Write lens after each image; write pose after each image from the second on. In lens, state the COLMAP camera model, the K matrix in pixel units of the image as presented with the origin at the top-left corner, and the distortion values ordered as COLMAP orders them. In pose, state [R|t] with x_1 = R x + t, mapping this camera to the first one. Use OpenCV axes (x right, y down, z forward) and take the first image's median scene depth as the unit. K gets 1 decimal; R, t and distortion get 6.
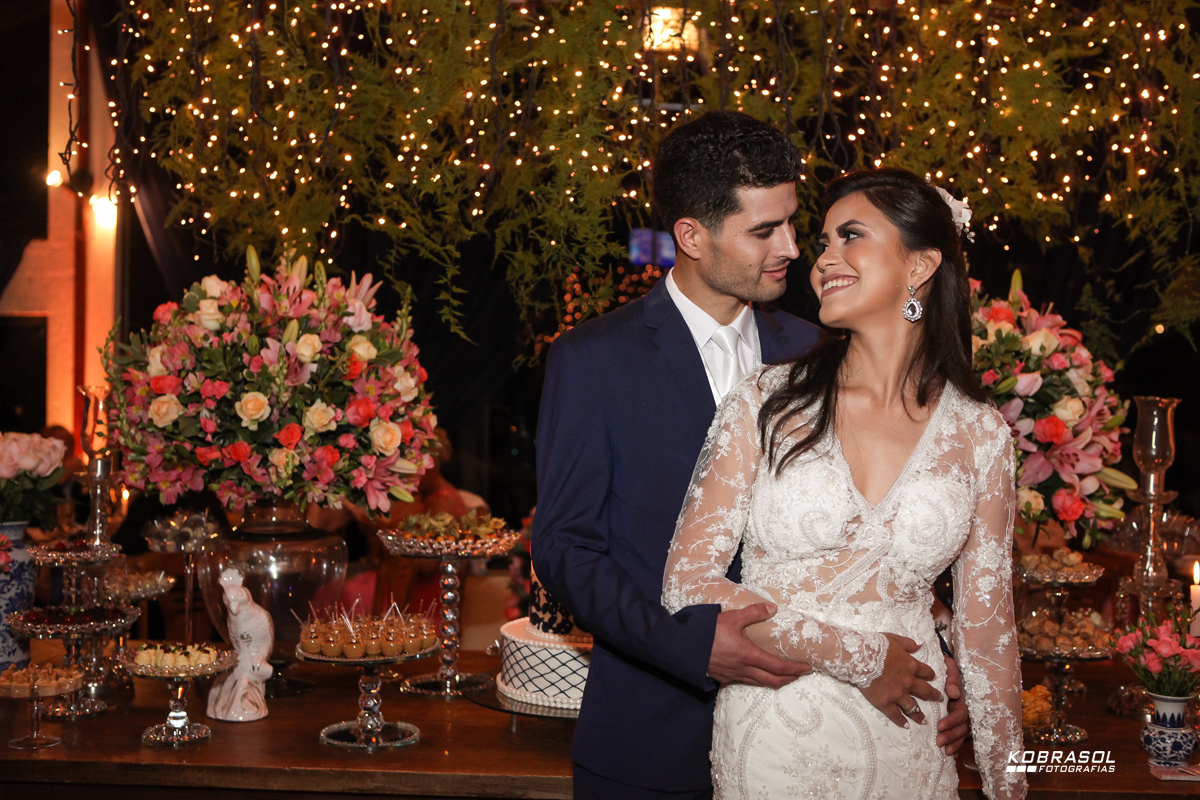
lens RADIAL K [[1366.3, 0, 600.0], [0, 1366.3, 400.0], [0, 0, 1]] dist [-0.028026, -0.010864]
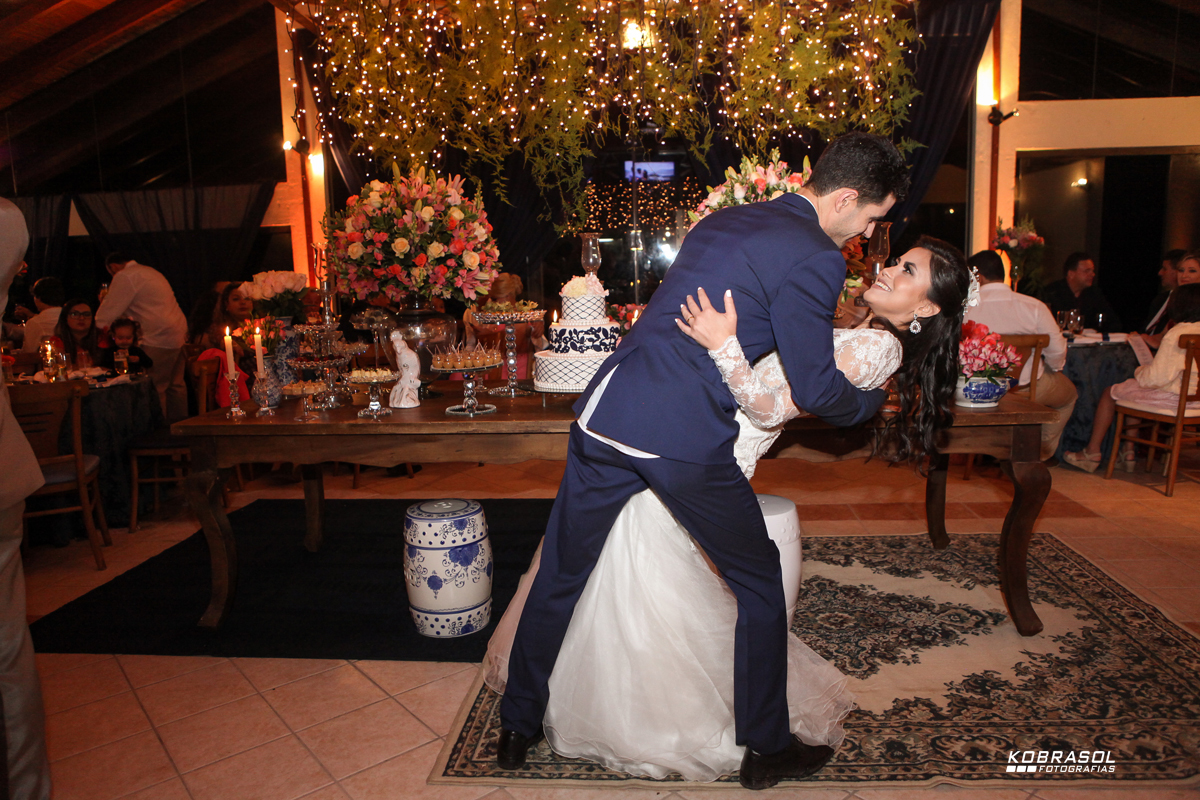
lens RADIAL K [[818.3, 0, 600.0], [0, 818.3, 400.0], [0, 0, 1]] dist [-0.082173, 0.002447]
pose [[0.998677, -0.039495, -0.032939, 0.052119], [0.044068, 0.987365, 0.152210, 0.055165], [0.026511, -0.153460, 0.987799, -0.146913]]
